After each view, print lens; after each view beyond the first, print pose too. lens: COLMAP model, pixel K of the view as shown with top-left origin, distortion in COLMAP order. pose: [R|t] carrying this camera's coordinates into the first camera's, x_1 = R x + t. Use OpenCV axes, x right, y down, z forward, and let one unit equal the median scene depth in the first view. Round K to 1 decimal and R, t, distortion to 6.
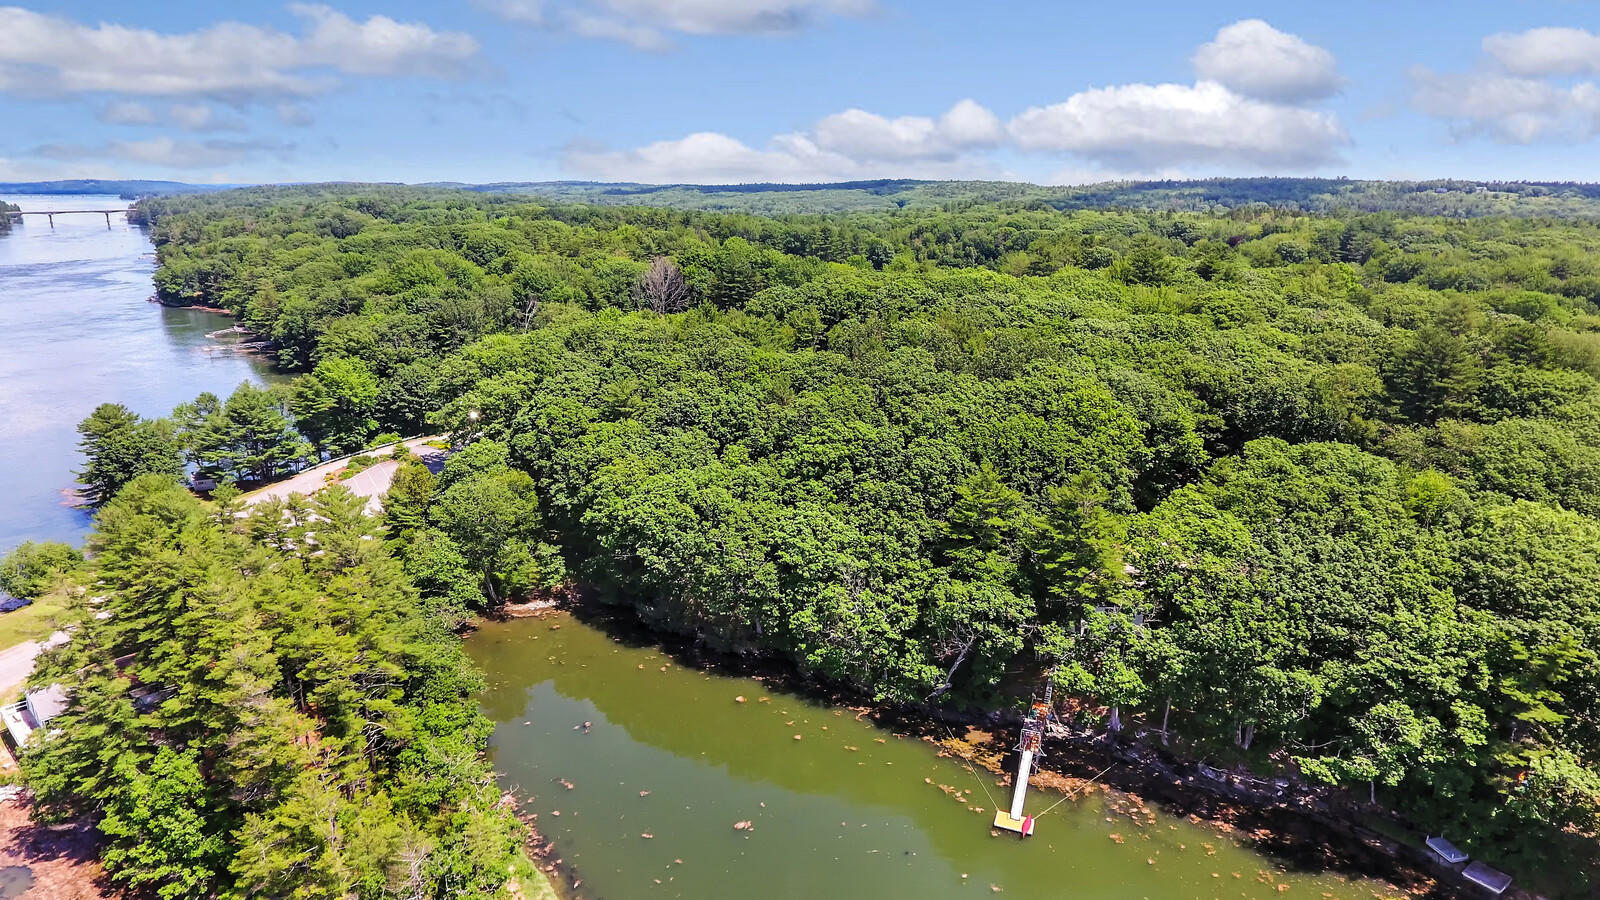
lens RADIAL K [[957.3, 0, 800.0], [0, 957.3, 450.0], [0, 0, 1]] dist [-0.003327, -0.000626]
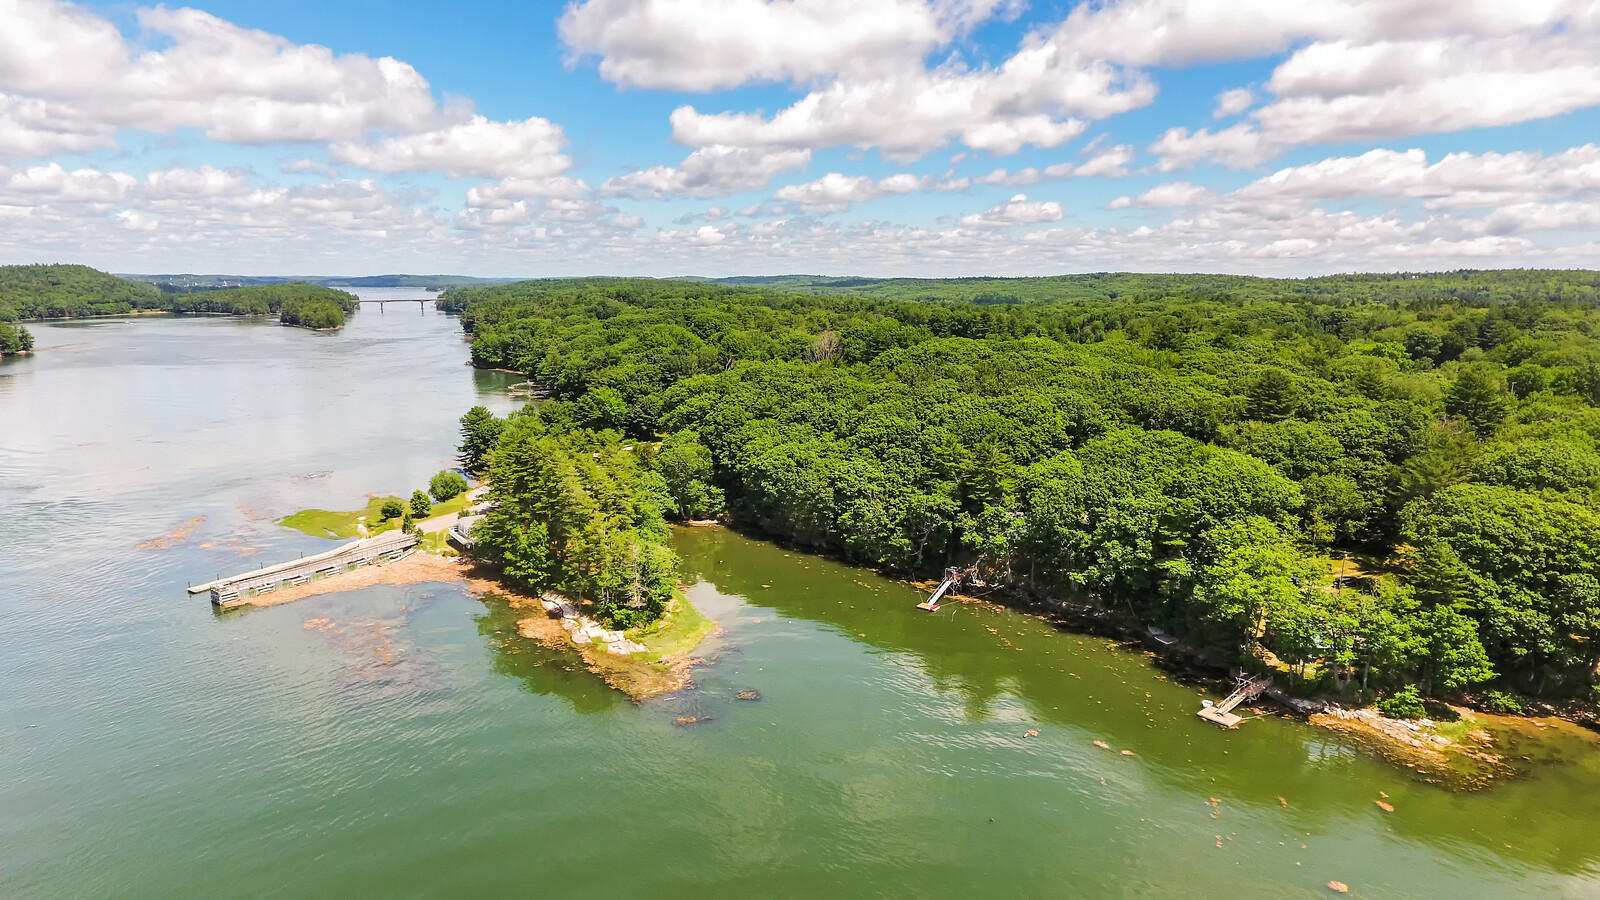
lens RADIAL K [[1002.4, 0, 800.0], [0, 1002.4, 450.0], [0, 0, 1]] dist [-0.006378, -0.001731]
pose [[0.972181, 0.037059, -0.231279, 0.280441], [-0.060039, 0.993842, -0.093126, 0.185095], [0.226404, 0.104422, 0.968420, -0.669850]]
